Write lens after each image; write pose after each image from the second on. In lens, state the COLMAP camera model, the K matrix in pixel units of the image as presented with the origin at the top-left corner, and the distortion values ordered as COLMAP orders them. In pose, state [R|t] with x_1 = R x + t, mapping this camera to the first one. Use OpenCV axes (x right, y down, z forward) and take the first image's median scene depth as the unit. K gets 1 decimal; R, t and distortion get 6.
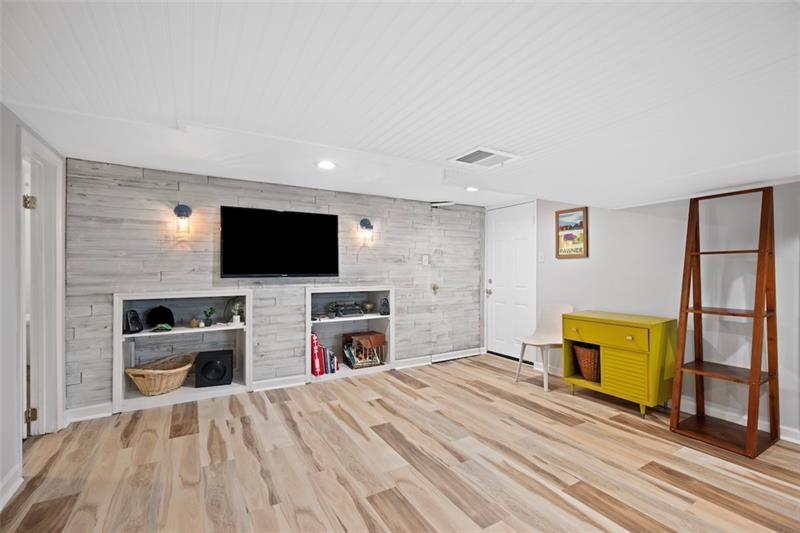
lens RADIAL K [[360.1, 0, 400.0], [0, 360.1, 266.5], [0, 0, 1]] dist [0.002062, 0.000267]
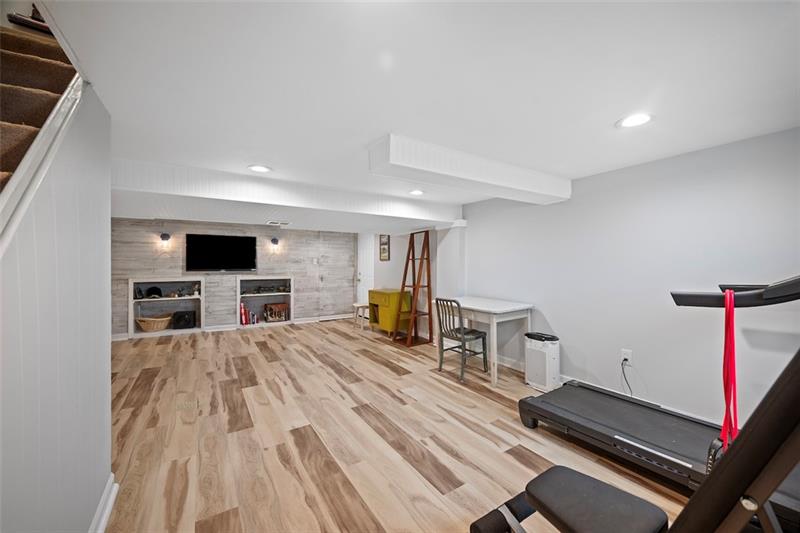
lens RADIAL K [[316.1, 0, 400.6], [0, 316.1, 265.0], [0, 0, 1]] dist [-0.000874, -0.000226]
pose [[0.999378, 0.000089, 0.035258, 0.569056], [-0.000203, 0.999995, 0.003218, -0.007235], [-0.035257, -0.003223, 0.999373, -0.701042]]
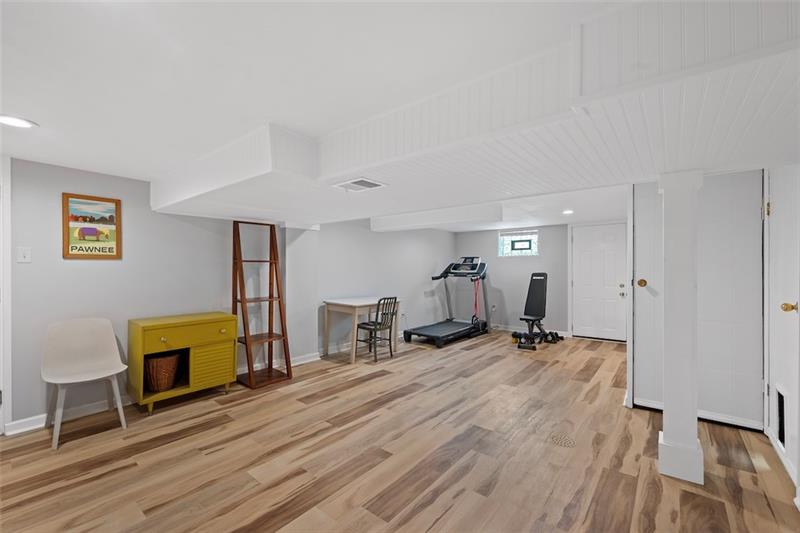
lens RADIAL K [[342.3, 0, 401.2], [0, 342.3, 270.7], [0, 0, 1]] dist [0.001039, 0.000110]
pose [[-0.363115, -0.001239, 0.931743, -0.525242], [-0.004352, 0.999990, -0.000366, -0.000849], [-0.931734, -0.004188, -0.363117, 0.735191]]
